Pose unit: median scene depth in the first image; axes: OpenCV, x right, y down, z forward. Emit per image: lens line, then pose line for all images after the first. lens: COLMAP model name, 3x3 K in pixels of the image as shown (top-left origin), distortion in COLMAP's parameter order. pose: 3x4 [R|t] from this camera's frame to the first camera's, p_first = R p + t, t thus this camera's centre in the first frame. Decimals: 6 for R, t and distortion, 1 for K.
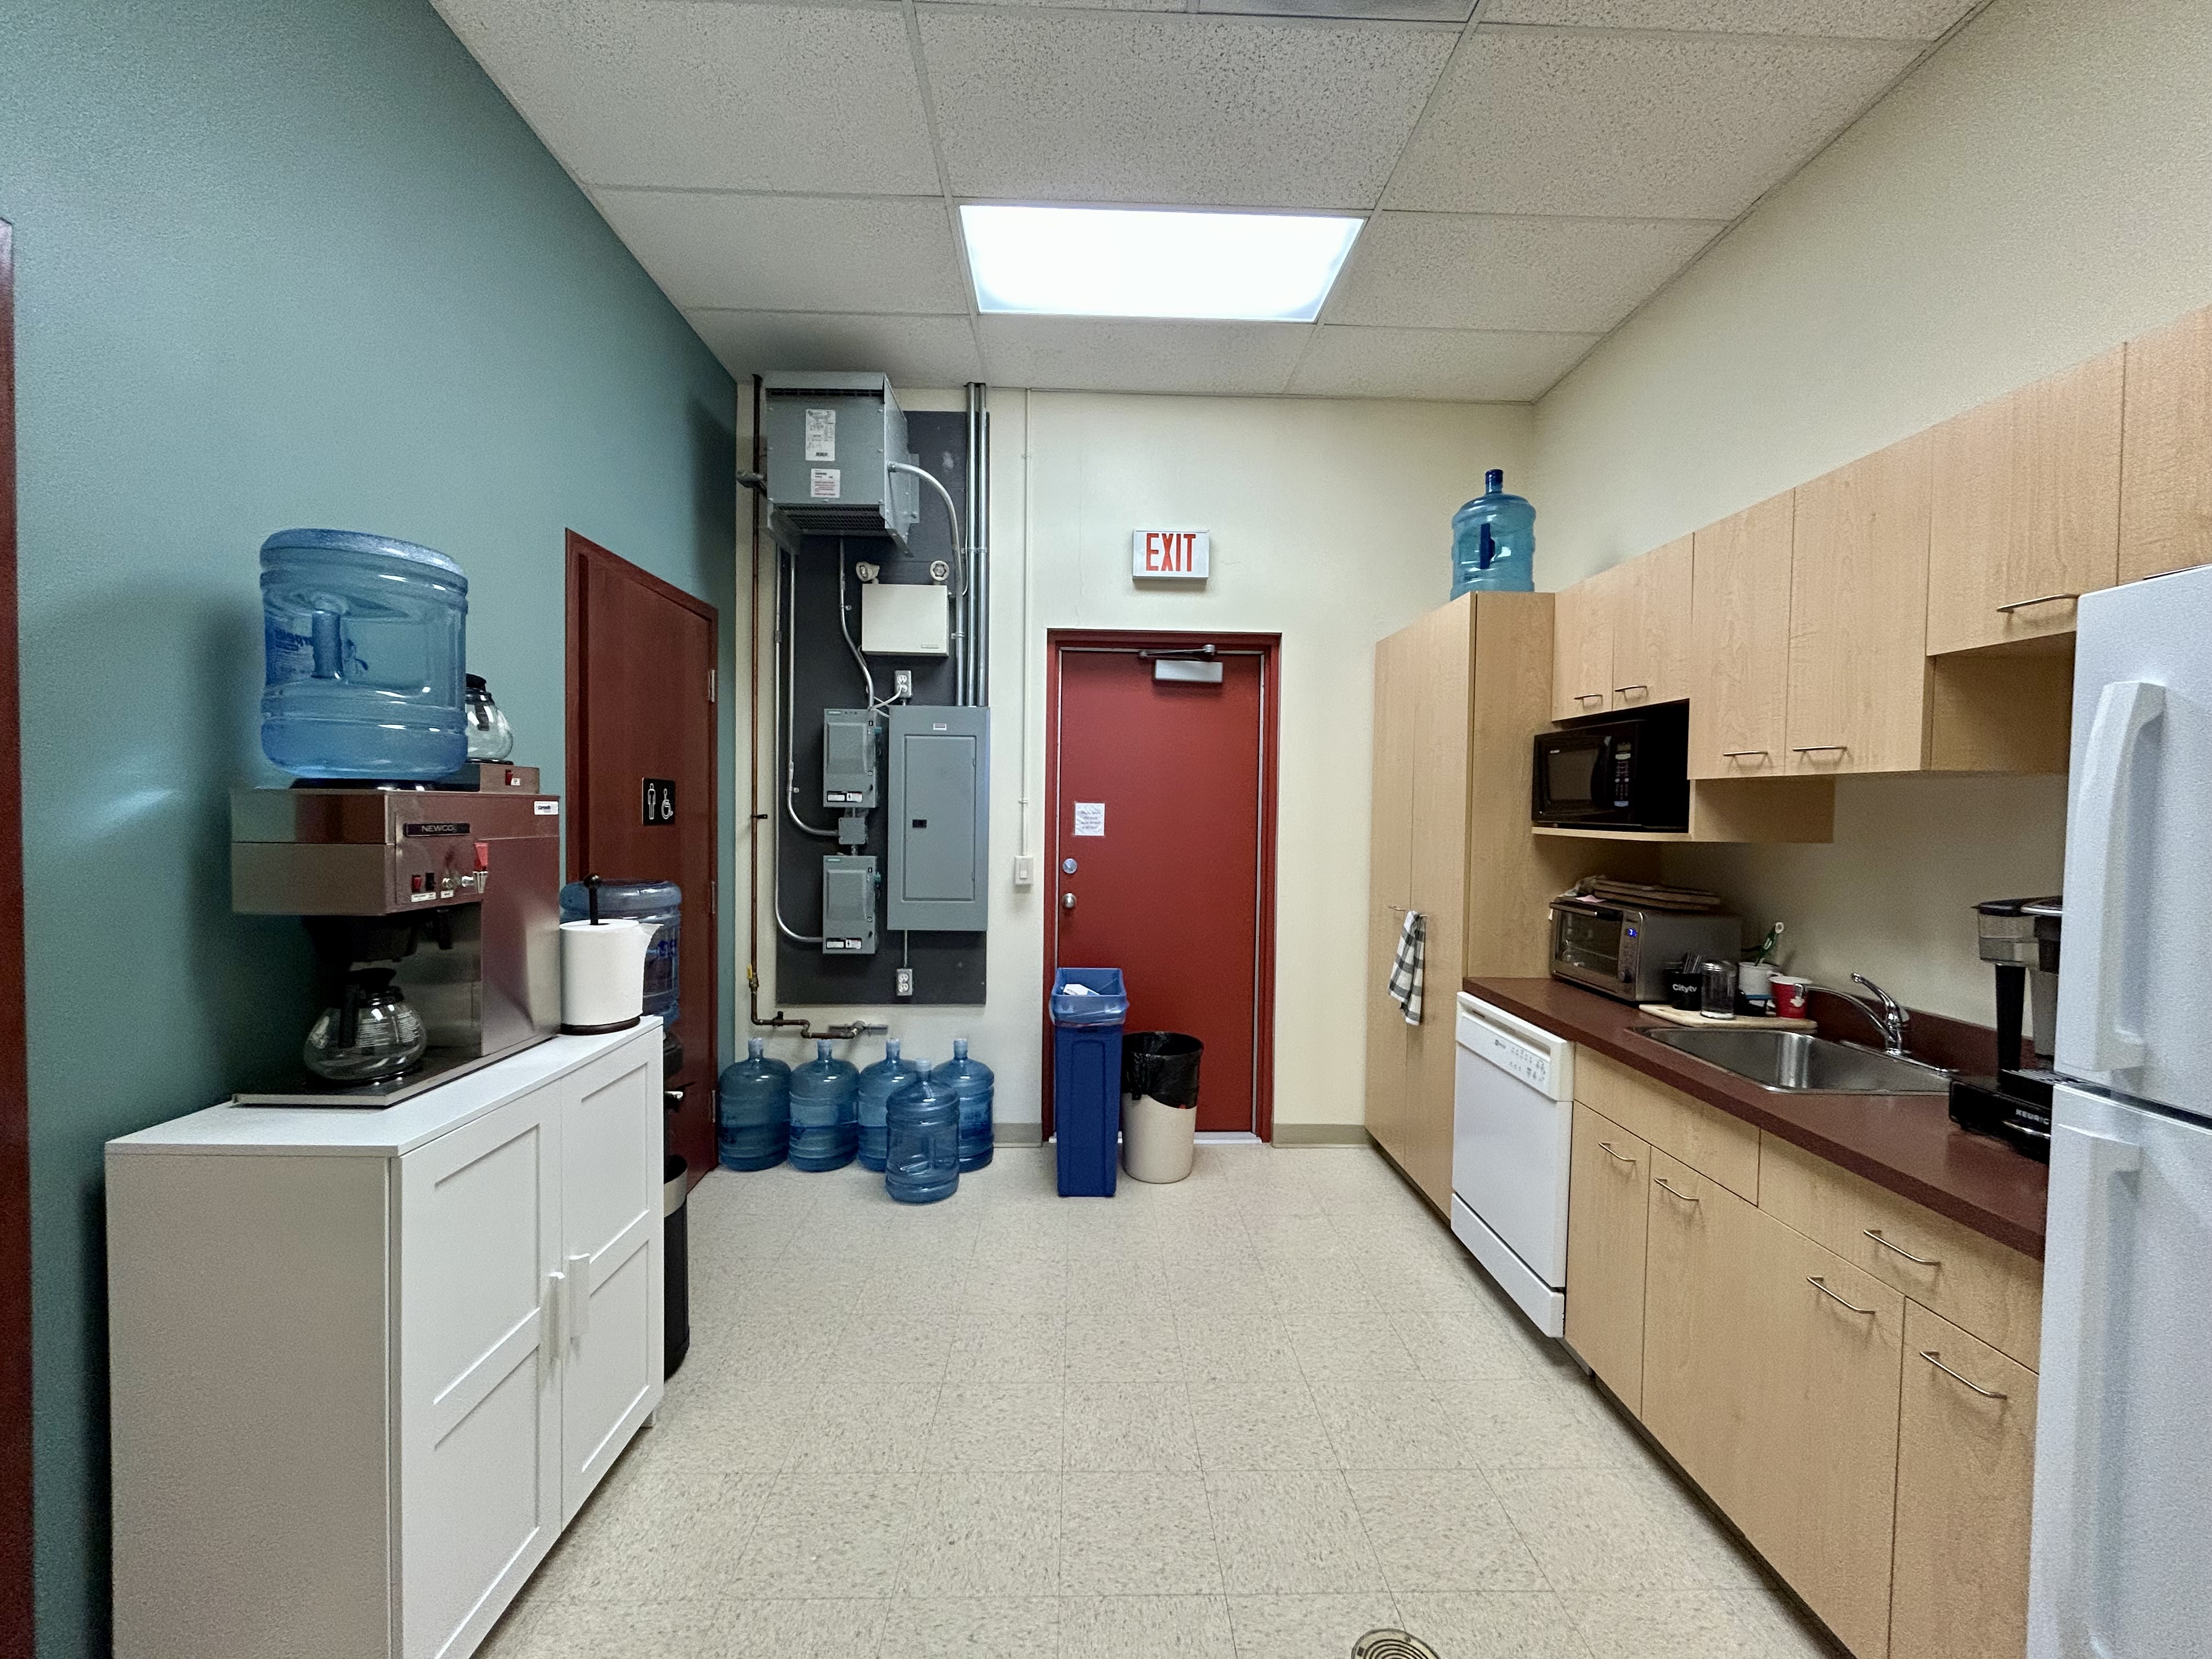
lens RADIAL K [[904.5, 0, 1100.5], [0, 904.5, 824.4], [0, 0, 1]] dist [0.008038, 0.000280]
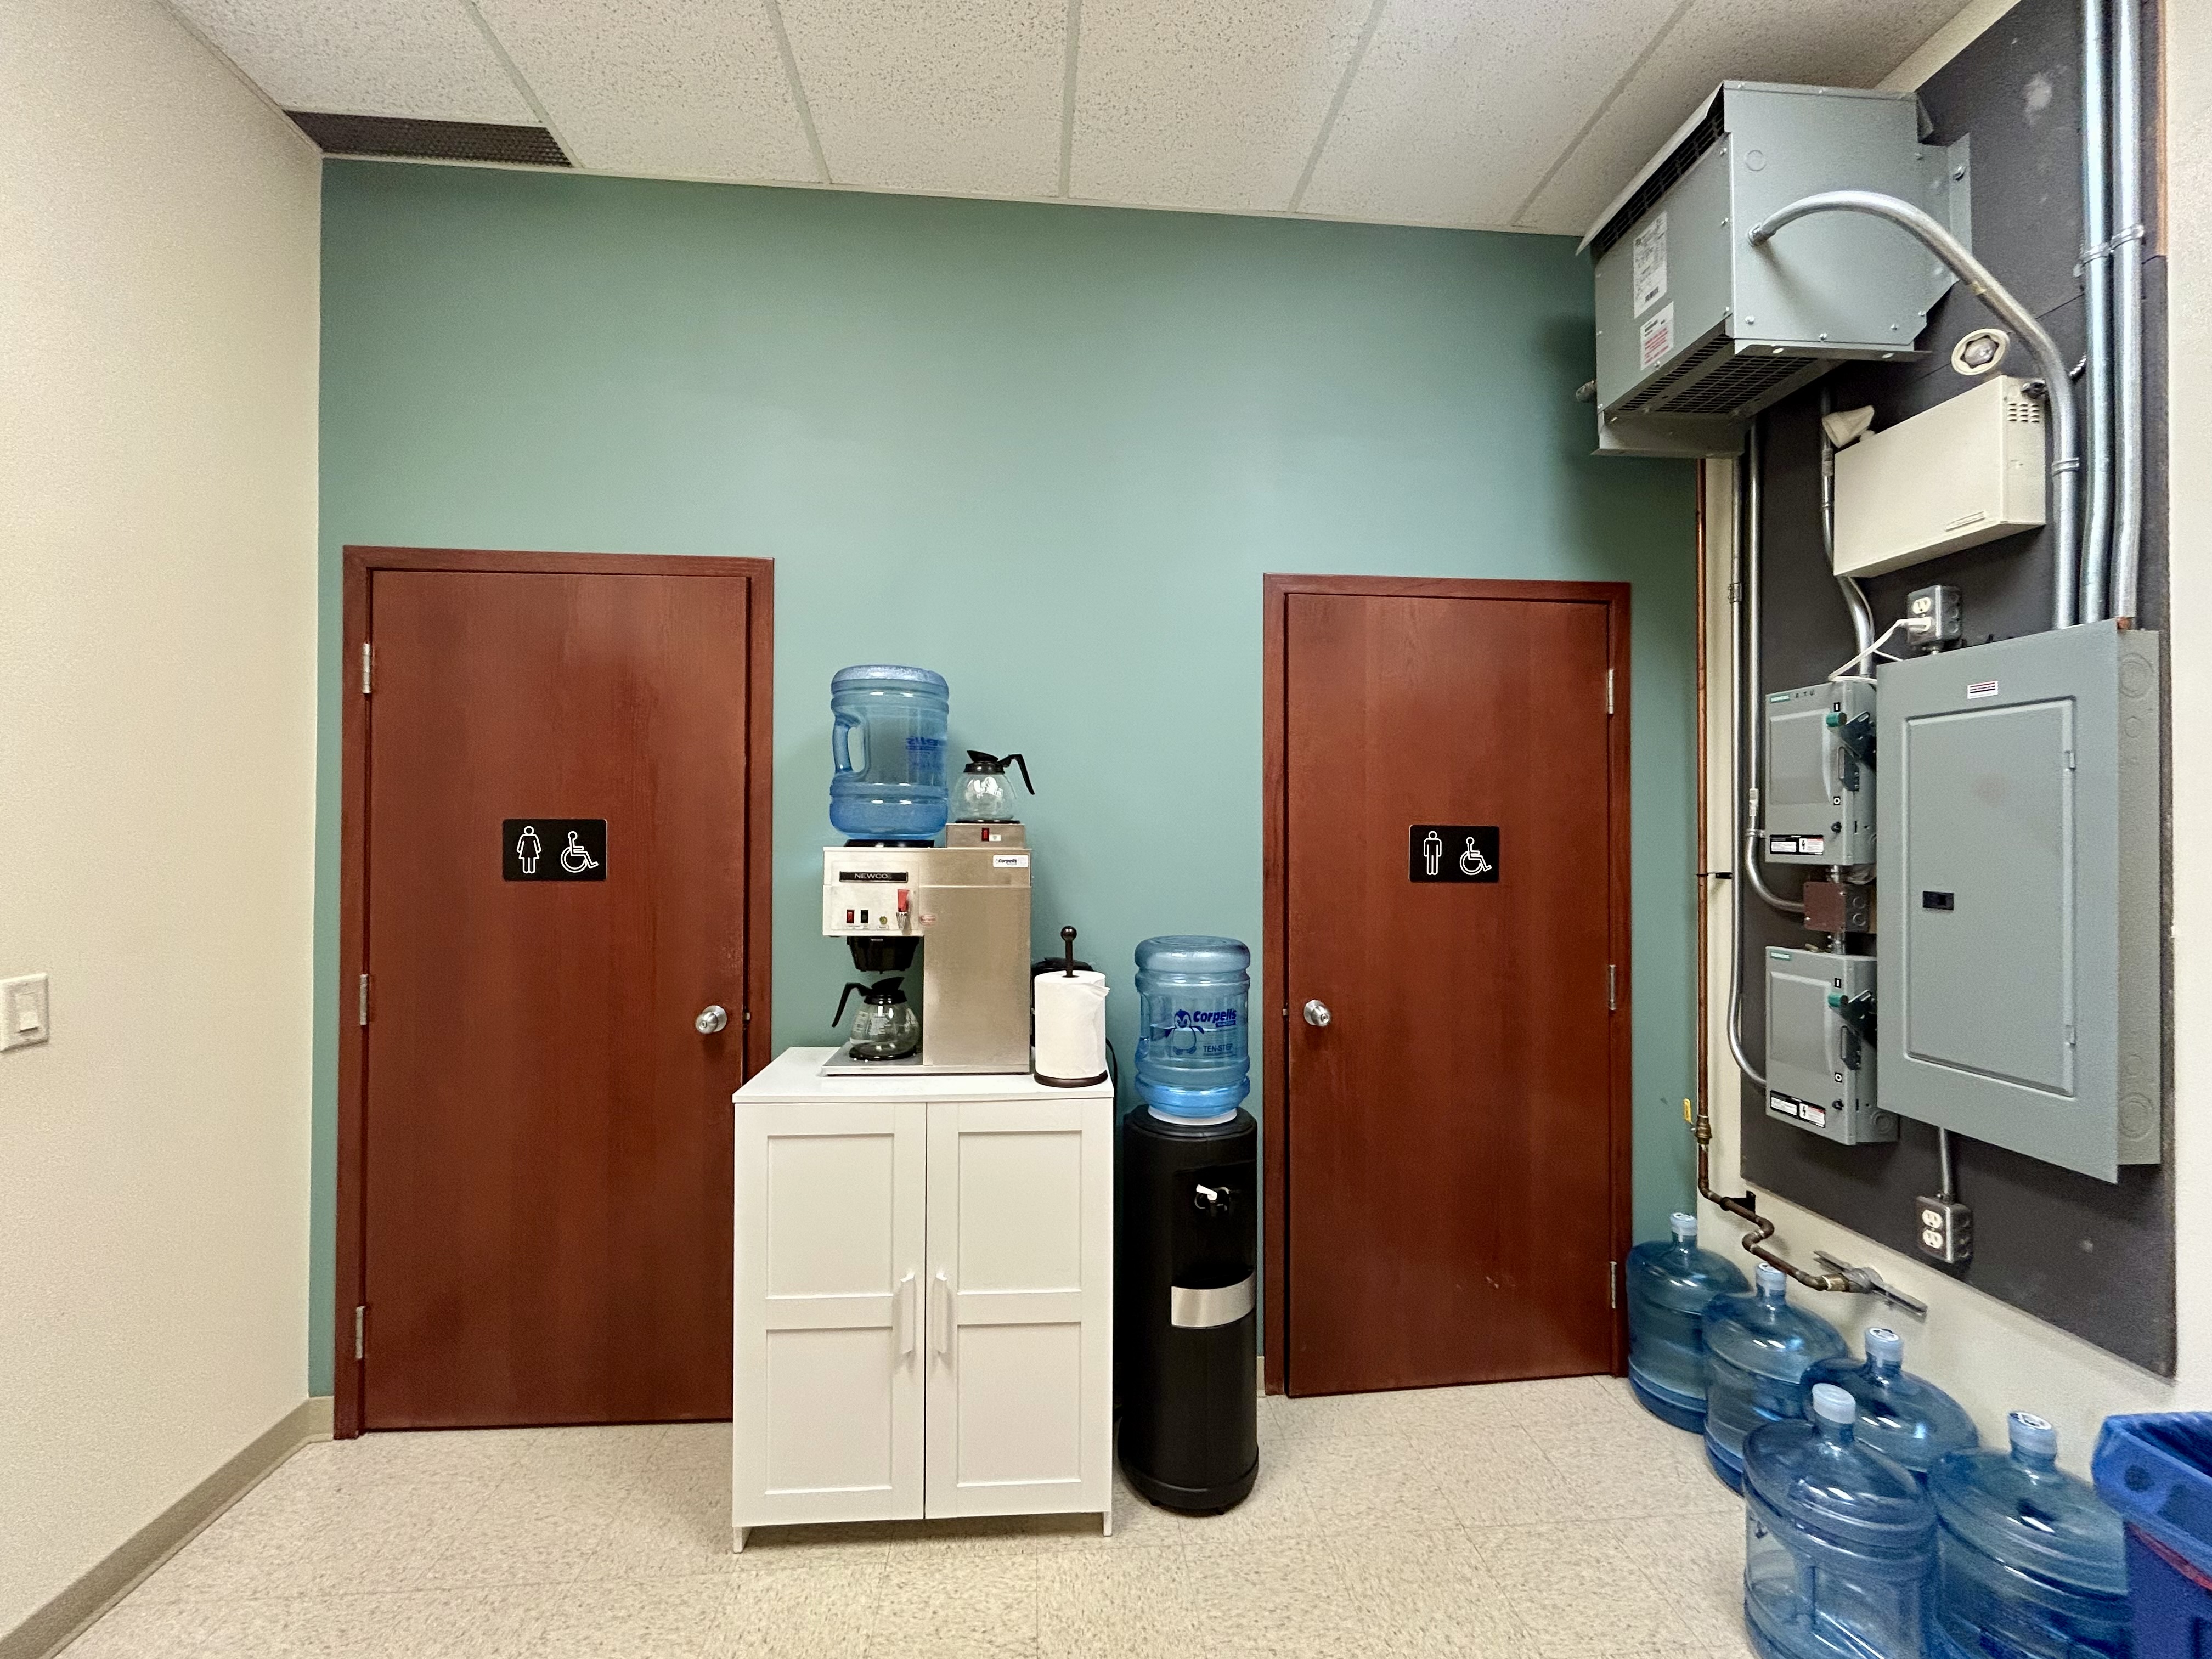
lens RADIAL K [[901.5, 0, 1102.4], [0, 901.5, 823.6], [0, 0, 1]] dist [0.000229, 0.000686]
pose [[0.054277, -0.024209, -0.998232, 0.274038], [-0.022229, 0.999429, -0.025447, -0.021462], [0.998278, 0.023571, 0.053708, 0.588801]]
